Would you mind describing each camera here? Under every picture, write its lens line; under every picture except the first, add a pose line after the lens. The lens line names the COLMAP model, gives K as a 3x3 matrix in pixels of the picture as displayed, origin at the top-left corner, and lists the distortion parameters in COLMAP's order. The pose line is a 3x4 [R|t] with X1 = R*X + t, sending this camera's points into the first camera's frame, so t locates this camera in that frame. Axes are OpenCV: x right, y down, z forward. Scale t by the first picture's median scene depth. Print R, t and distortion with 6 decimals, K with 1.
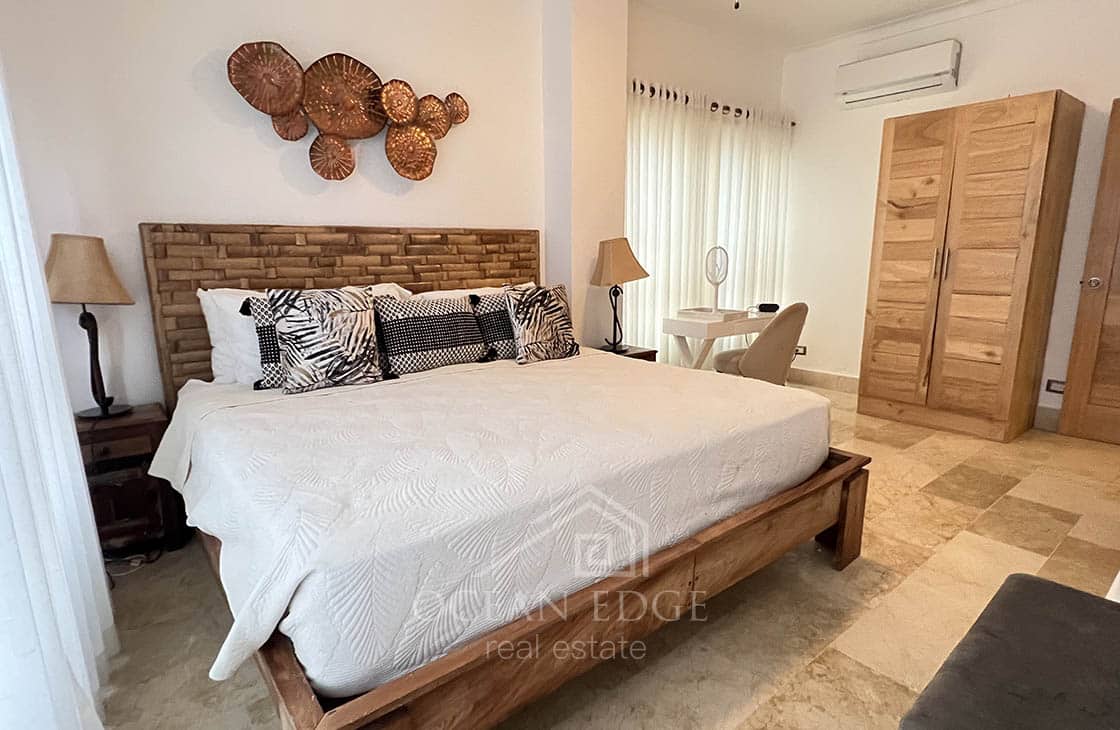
lens RADIAL K [[579.1, 0, 561.4], [0, 579.1, 365.0], [0, 0, 1]] dist [-0.000337, 0.000856]
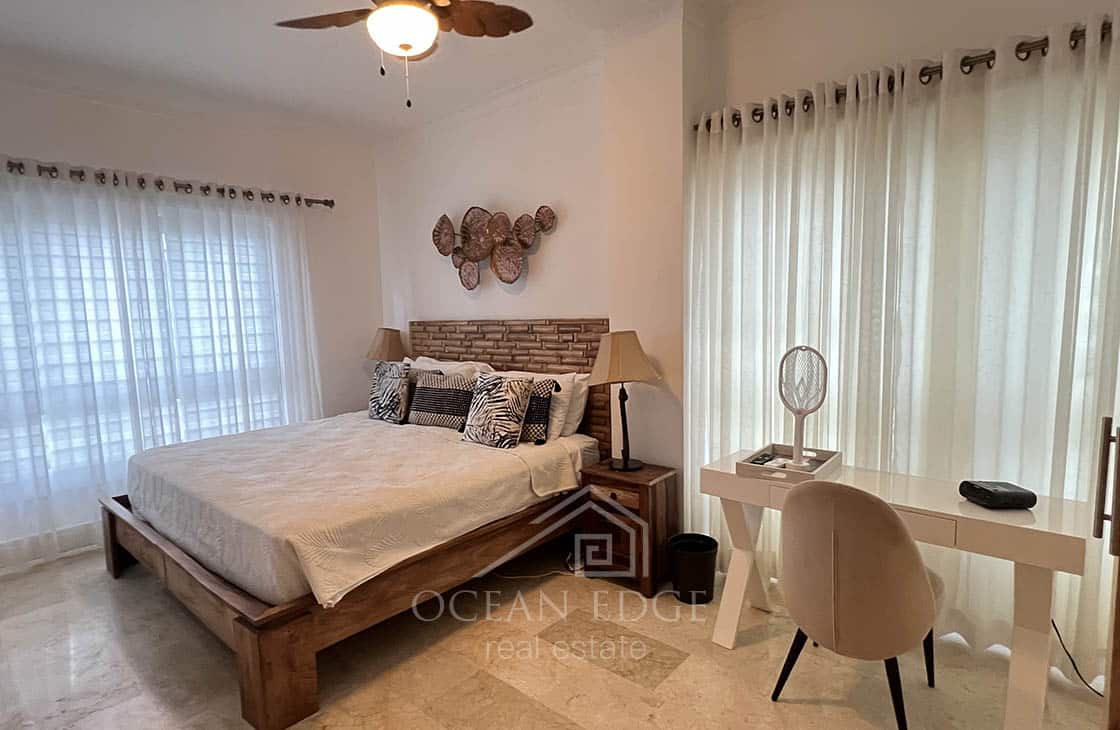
lens RADIAL K [[579.1, 0, 561.5], [0, 579.1, 372.9], [0, 0, 1]] dist [-0.000337, 0.000856]
pose [[0.189787, 0.104325, -0.976267, 0.991834], [-0.174705, 0.982059, 0.070981, -0.229422], [0.966157, 0.157087, 0.204608, 0.851338]]
